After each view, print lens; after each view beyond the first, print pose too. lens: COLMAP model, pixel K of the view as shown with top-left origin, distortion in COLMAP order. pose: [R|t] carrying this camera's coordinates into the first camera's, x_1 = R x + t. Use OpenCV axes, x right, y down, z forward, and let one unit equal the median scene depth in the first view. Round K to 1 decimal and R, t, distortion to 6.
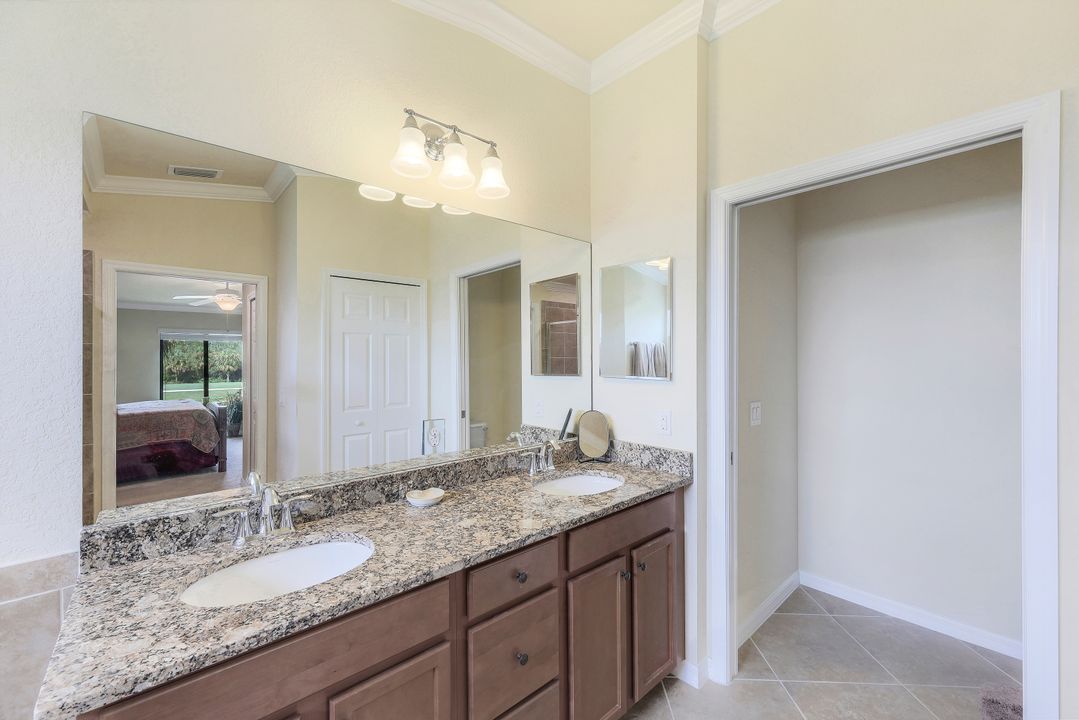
lens RADIAL K [[434.9, 0, 539.5], [0, 434.9, 360.0], [0, 0, 1]] dist [0.001248, -0.000016]
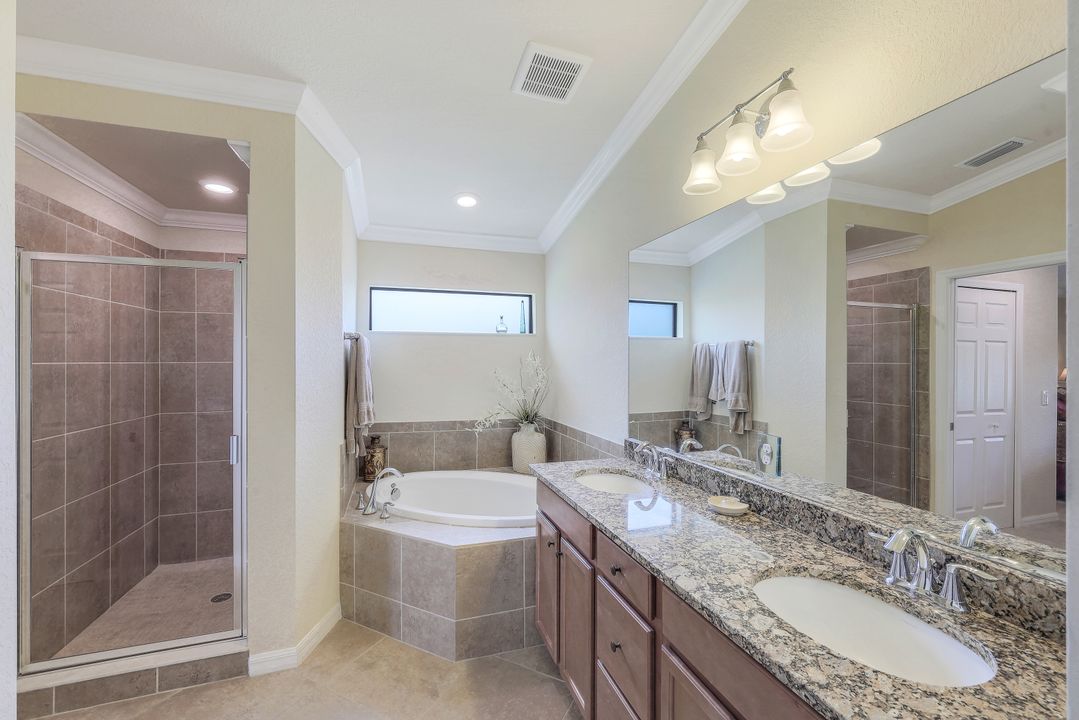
lens RADIAL K [[434.9, 0, 539.5], [0, 434.9, 360.0], [0, 0, 1]] dist [0.001248, -0.000016]
pose [[-0.396436, 0.004729, -0.918050, 0.800775], [-0.004774, 0.999963, 0.007212, -0.017930], [0.918050, 0.007242, -0.396399, 0.992544]]
